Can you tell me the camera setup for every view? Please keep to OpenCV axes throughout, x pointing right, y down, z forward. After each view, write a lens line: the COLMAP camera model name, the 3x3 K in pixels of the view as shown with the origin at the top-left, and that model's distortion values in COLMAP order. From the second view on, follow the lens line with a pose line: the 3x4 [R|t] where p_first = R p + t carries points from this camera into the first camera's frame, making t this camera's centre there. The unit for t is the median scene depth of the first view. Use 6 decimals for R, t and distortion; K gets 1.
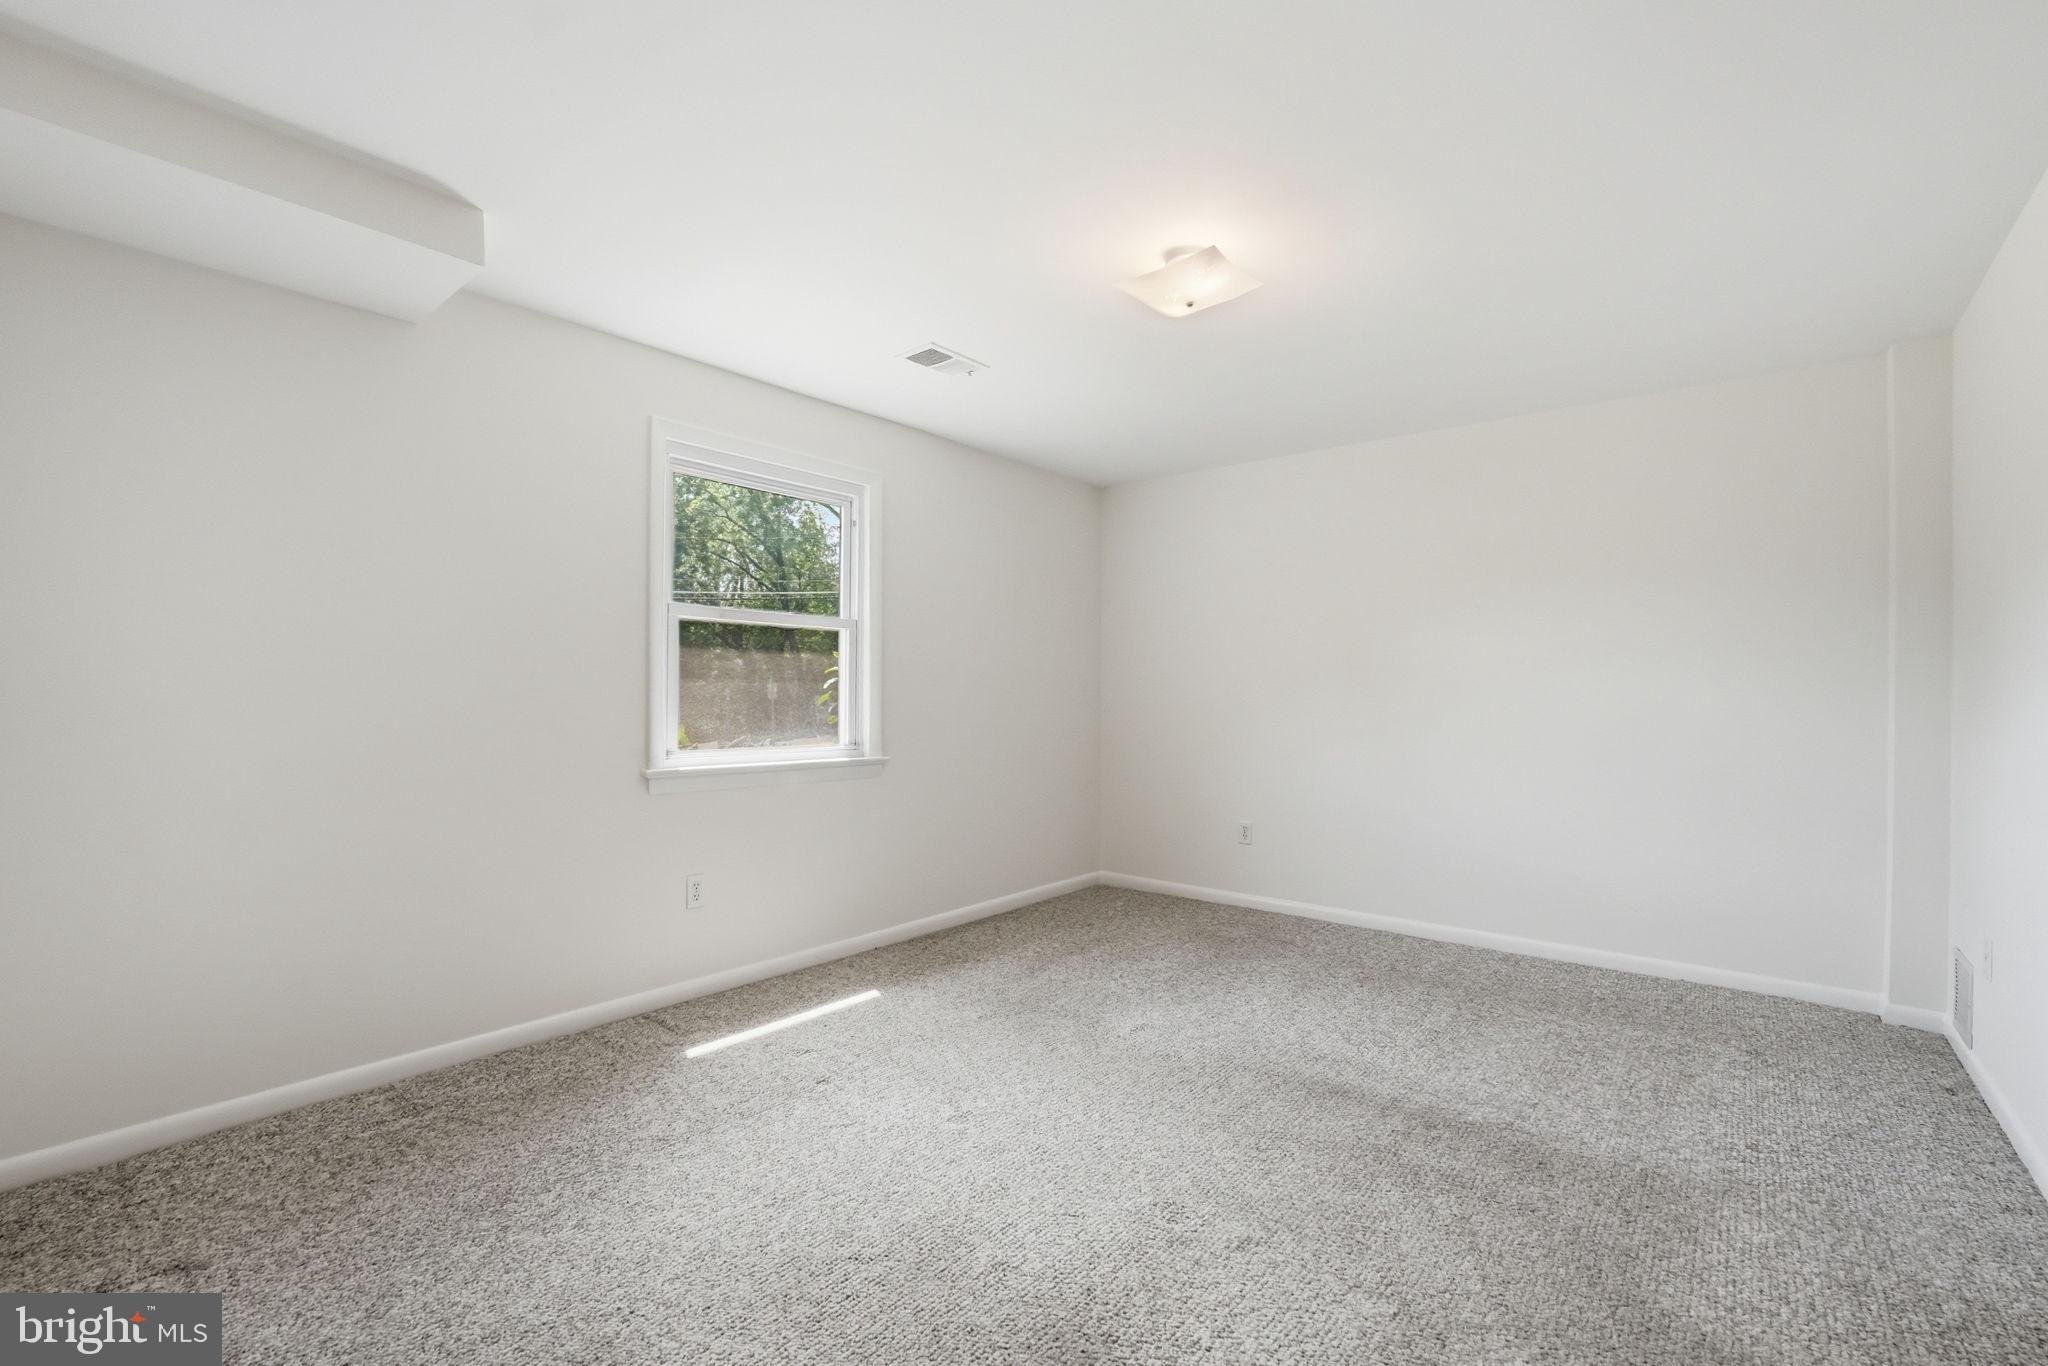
lens RADIAL K [[844.3, 0, 1018.0], [0, 844.3, 680.8], [0, 0, 1]] dist [-0.018877, 0.000584]
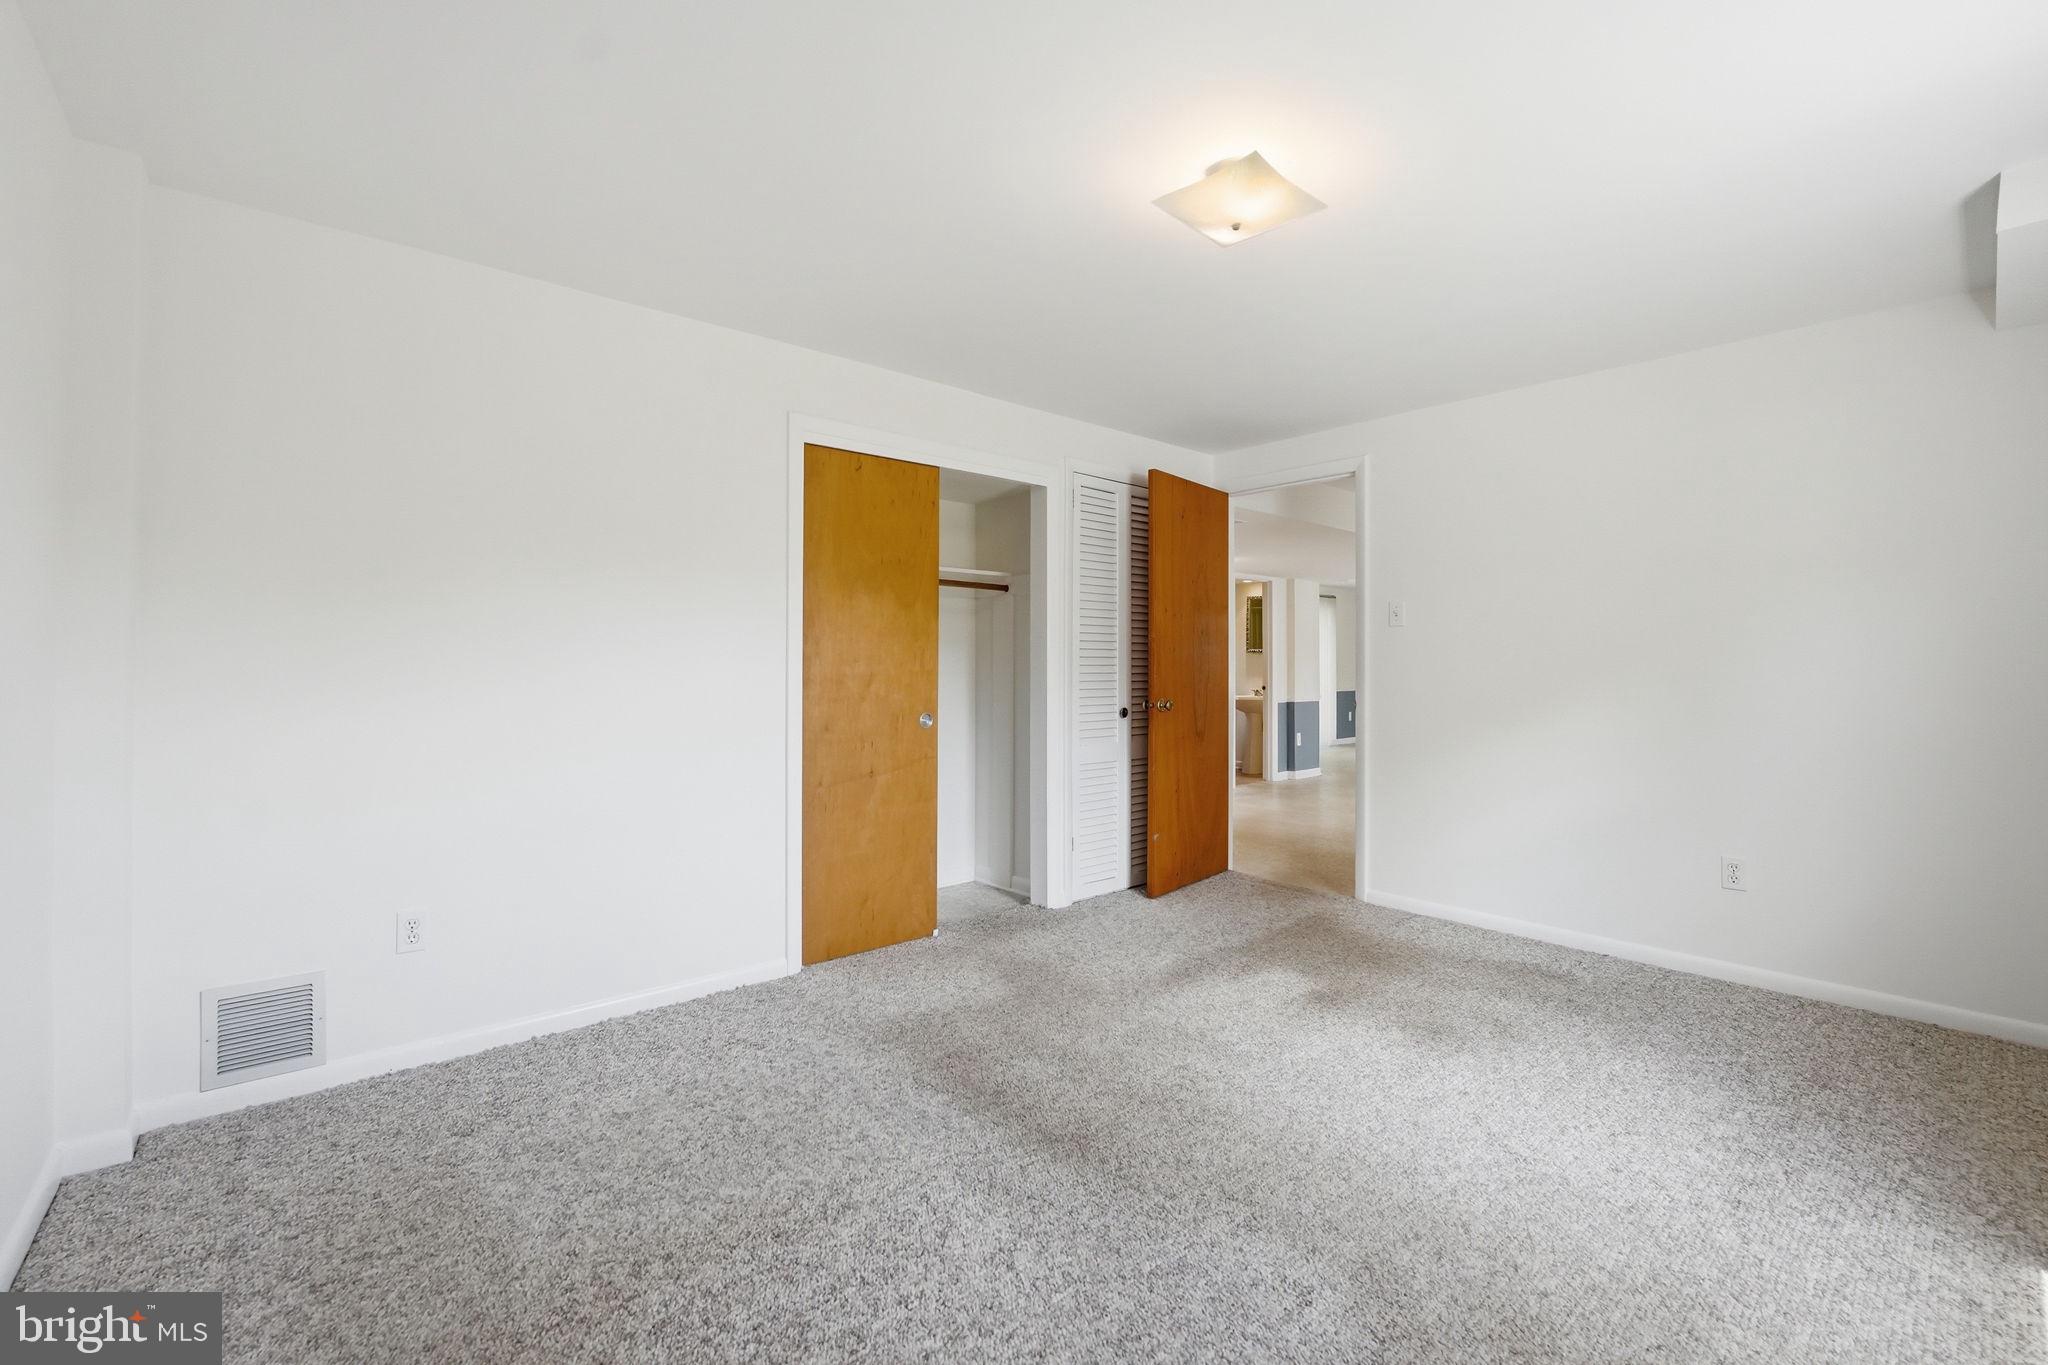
lens RADIAL K [[844.3, 0, 1028.7], [0, 844.3, 676.4], [0, 0, 1]] dist [-0.018877, 0.000584]
pose [[-0.988000, -0.008813, 0.154203, 0.263631], [-0.009250, 0.999955, -0.002119, 0.021276], [-0.154177, -0.003520, -0.988037, 1.753135]]
